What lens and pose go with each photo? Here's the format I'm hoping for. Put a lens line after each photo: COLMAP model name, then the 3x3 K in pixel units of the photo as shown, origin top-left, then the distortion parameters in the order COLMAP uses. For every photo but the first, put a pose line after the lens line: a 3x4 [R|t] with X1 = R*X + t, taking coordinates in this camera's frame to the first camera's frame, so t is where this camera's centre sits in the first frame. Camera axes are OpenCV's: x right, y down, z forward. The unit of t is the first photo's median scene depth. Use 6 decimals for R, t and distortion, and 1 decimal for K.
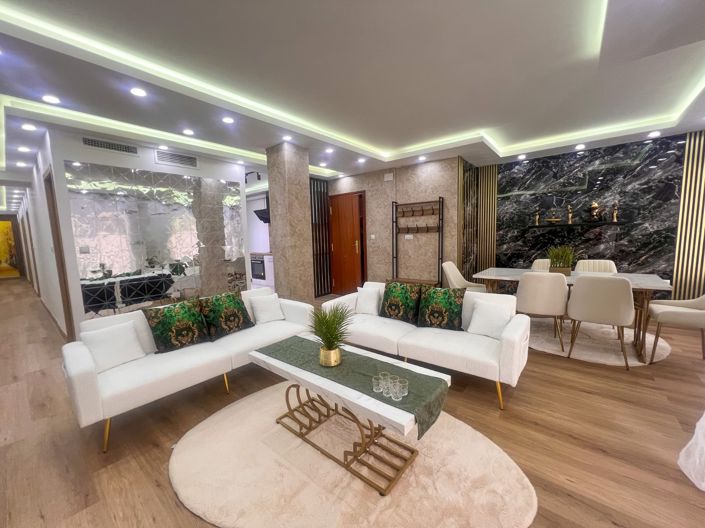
lens RADIAL K [[282.5, 0, 350.5], [0, 282.5, 265.5], [0, 0, 1]] dist [-0.000762, 0.000210]
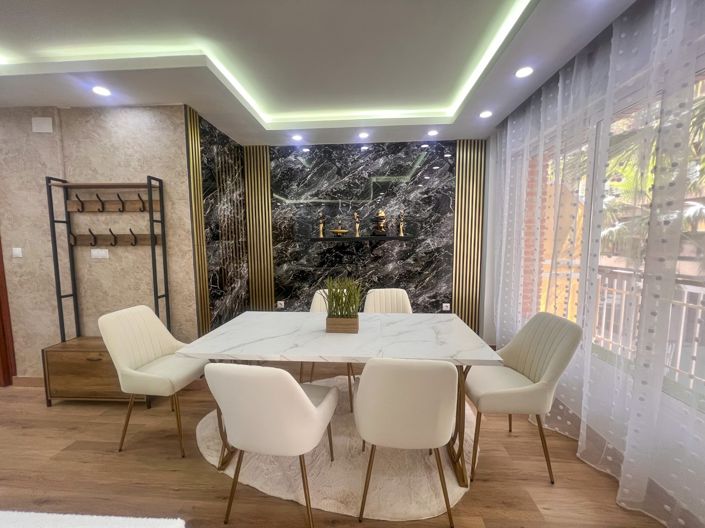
lens RADIAL K [[282.5, 0, 350.5], [0, 282.5, 265.5], [0, 0, 1]] dist [-0.000762, 0.000210]
pose [[0.817816, -0.028706, 0.574763, 0.324021], [0.044900, 0.998893, -0.013998, -0.061520], [-0.573725, 0.037255, 0.818200, 0.394199]]
